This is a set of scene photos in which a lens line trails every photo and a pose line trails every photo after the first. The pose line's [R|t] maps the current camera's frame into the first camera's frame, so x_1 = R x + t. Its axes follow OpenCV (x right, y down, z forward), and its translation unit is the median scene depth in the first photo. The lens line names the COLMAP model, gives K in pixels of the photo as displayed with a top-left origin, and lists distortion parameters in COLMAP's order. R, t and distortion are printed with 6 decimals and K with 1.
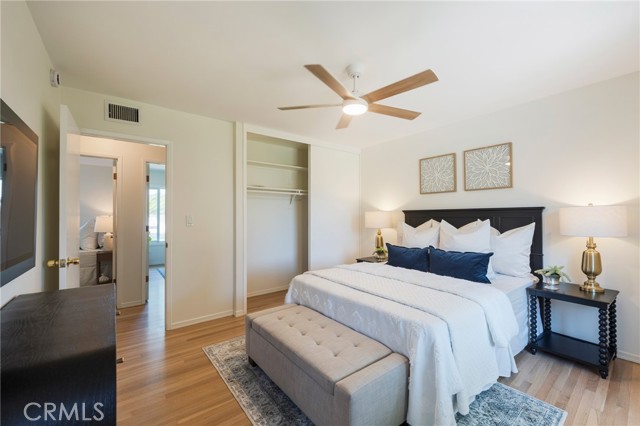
lens RADIAL K [[260.4, 0, 319.3], [0, 260.4, 203.9], [0, 0, 1]] dist [-0.004608, -0.001767]
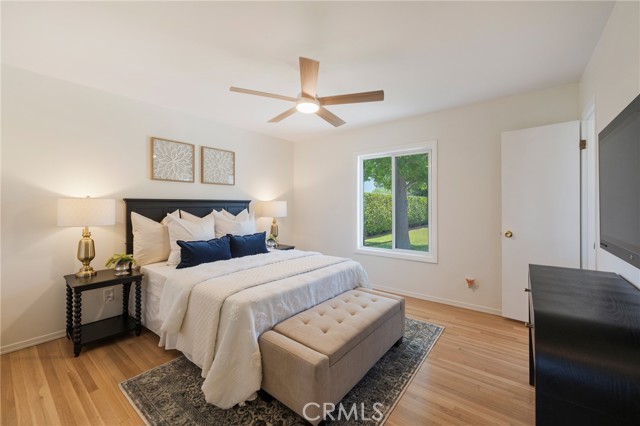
lens RADIAL K [[260.4, 0, 312.8], [0, 260.4, 204.7], [0, 0, 1]] dist [-0.004608, -0.001767]
pose [[-0.219035, 0.010584, 0.975660, -0.575099], [-0.042097, 0.998908, -0.020287, 0.040844], [-0.974808, -0.045516, -0.218350, 0.757550]]
